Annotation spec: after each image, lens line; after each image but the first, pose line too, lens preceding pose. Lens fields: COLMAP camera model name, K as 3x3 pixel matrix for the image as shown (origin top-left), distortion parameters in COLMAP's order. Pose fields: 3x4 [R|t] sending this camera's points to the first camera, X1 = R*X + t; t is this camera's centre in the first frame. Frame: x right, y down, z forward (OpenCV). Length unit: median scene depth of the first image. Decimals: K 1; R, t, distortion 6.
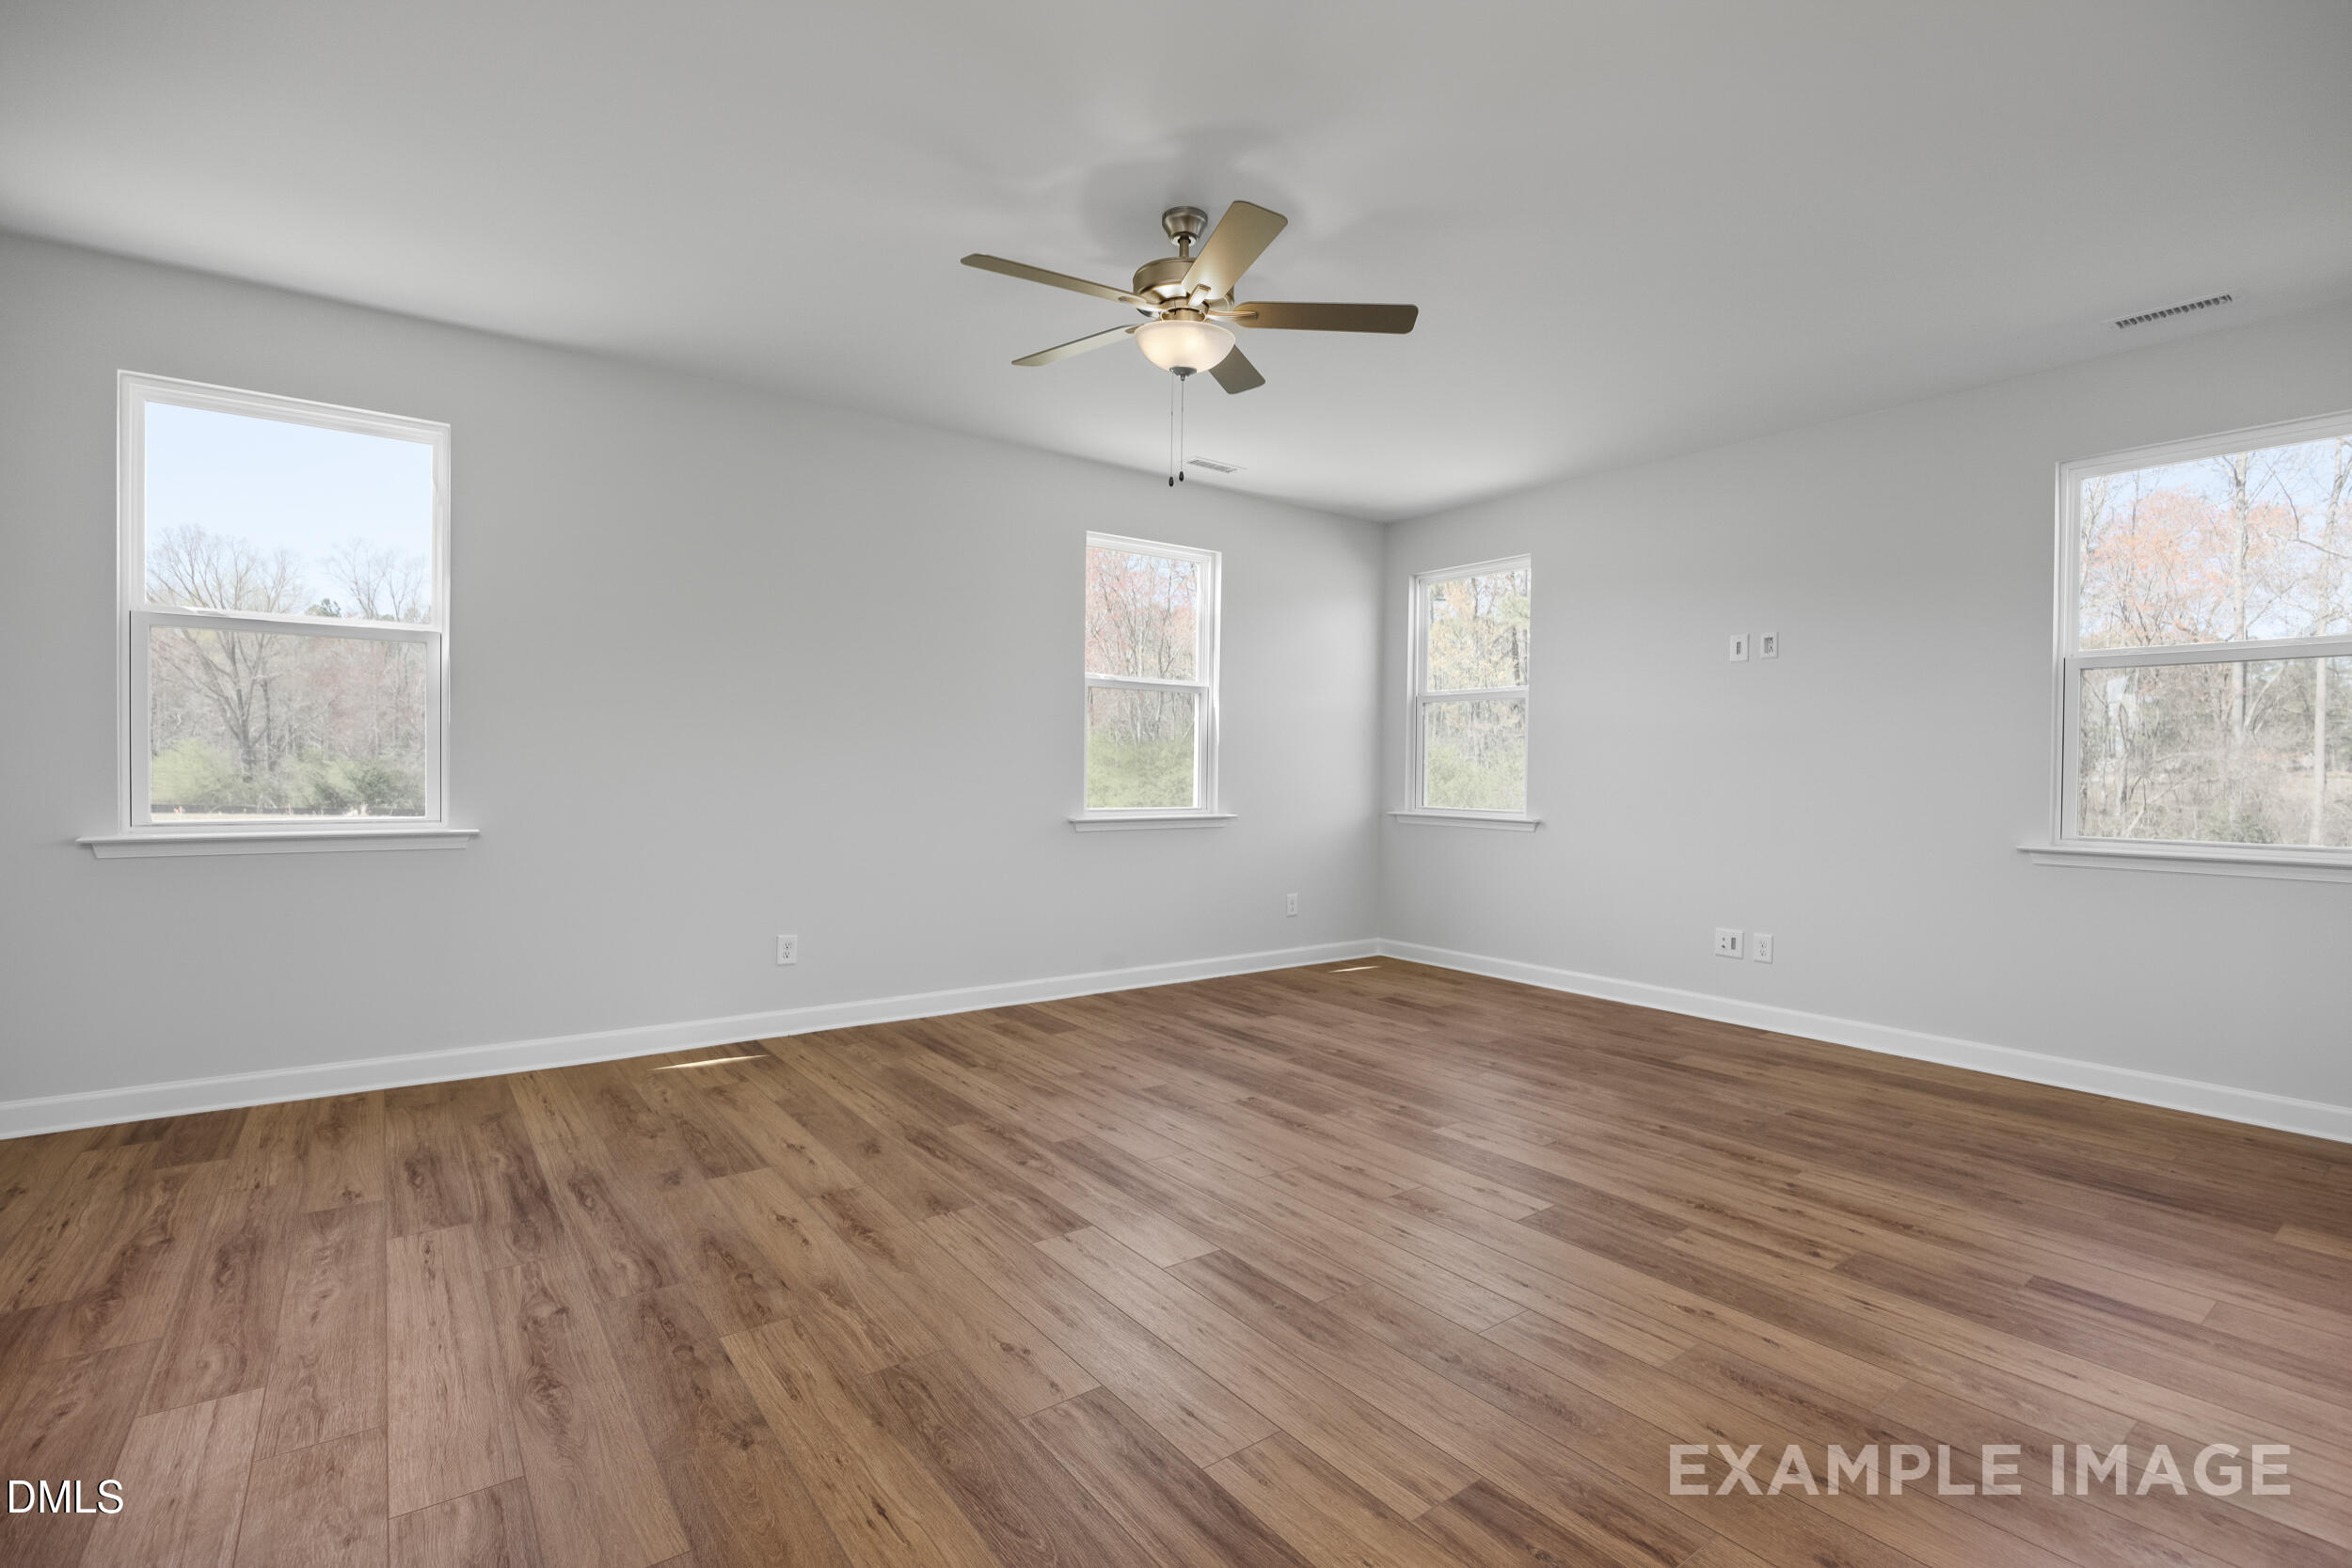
lens RADIAL K [[1046.9, 0, 1176.0], [0, 1046.9, 784.0], [0, 0, 1]] dist [-0.001251, 0.000026]
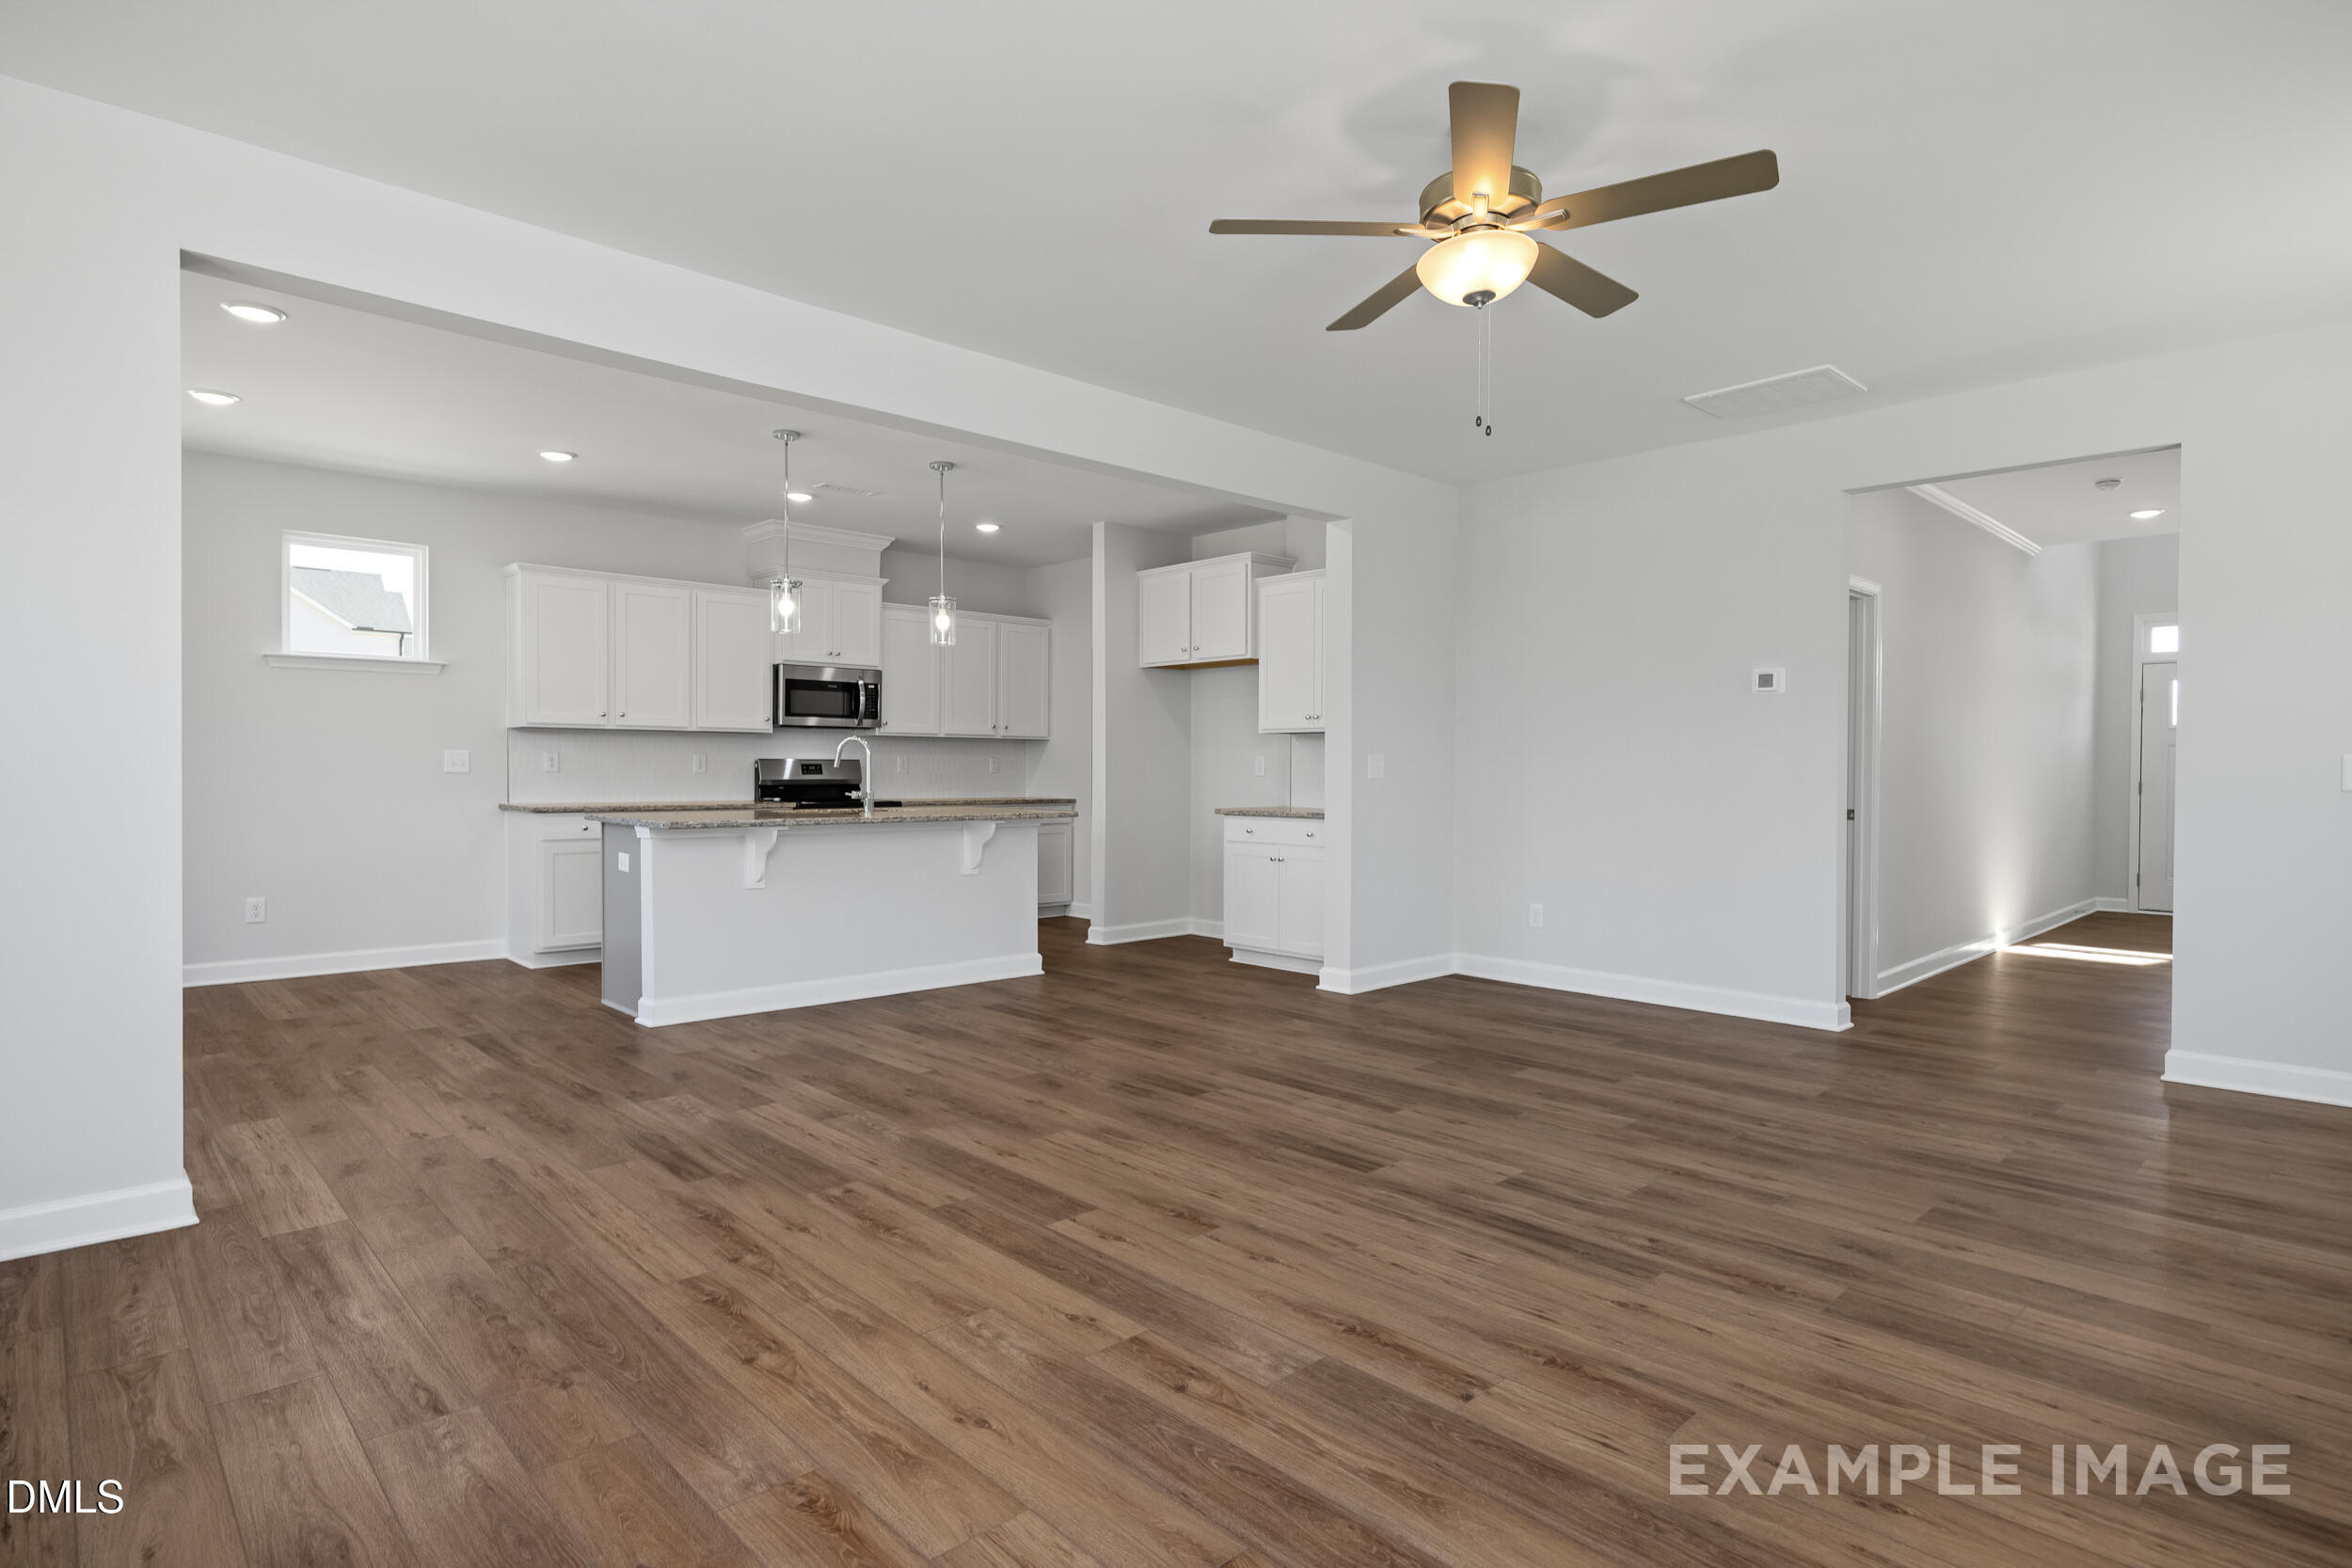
lens RADIAL K [[1210.9, 0, 1176.0], [0, 1210.9, 784.0], [0, 0, 1]] dist [-0.001233, -0.000095]
pose [[-0.991997, -0.013962, -0.125489, 0.338950], [-0.017975, 0.999361, 0.030903, -0.022887], [0.124977, 0.032911, -0.991614, 1.805313]]
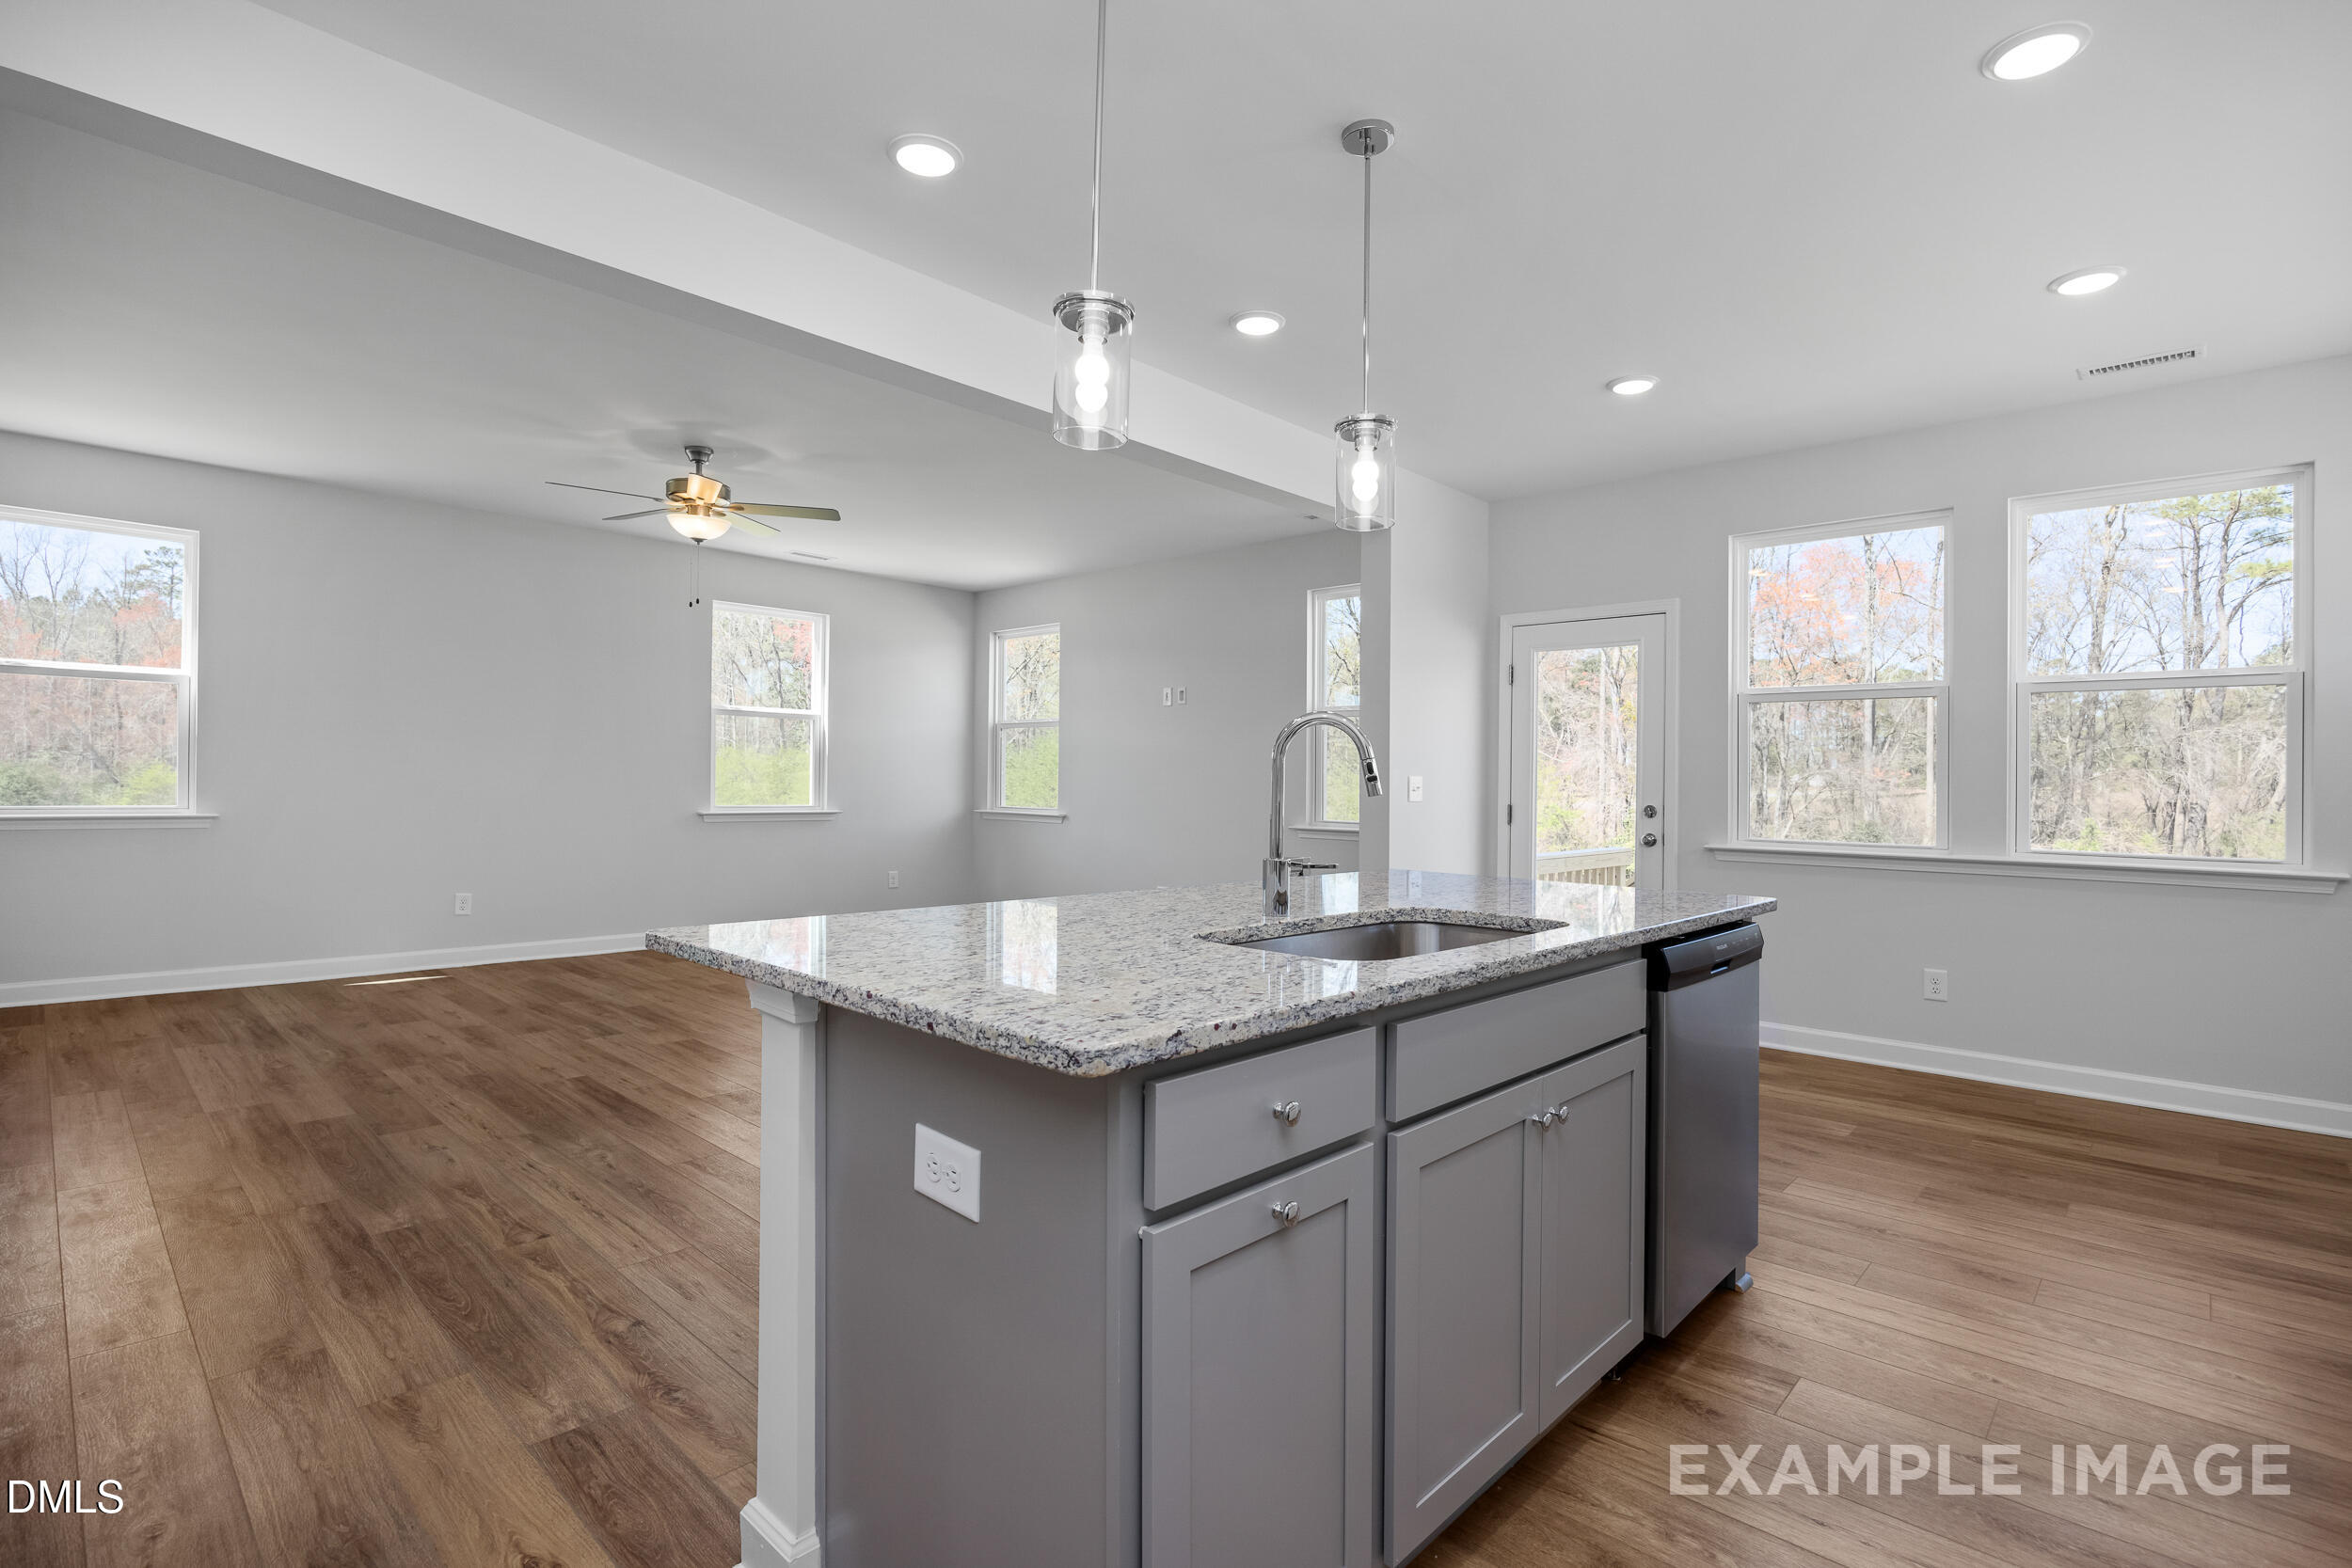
lens RADIAL K [[1095.6, 0, 1171.7], [0, 1095.6, 775.7], [0, 0, 1]] dist [-0.015927, 0.000998]
pose [[0.985383, 0.008544, 0.170137, 0.397169], [-0.005002, 0.999762, -0.021238, 0.021225], [-0.170278, 0.020077, 0.985191, -0.749485]]
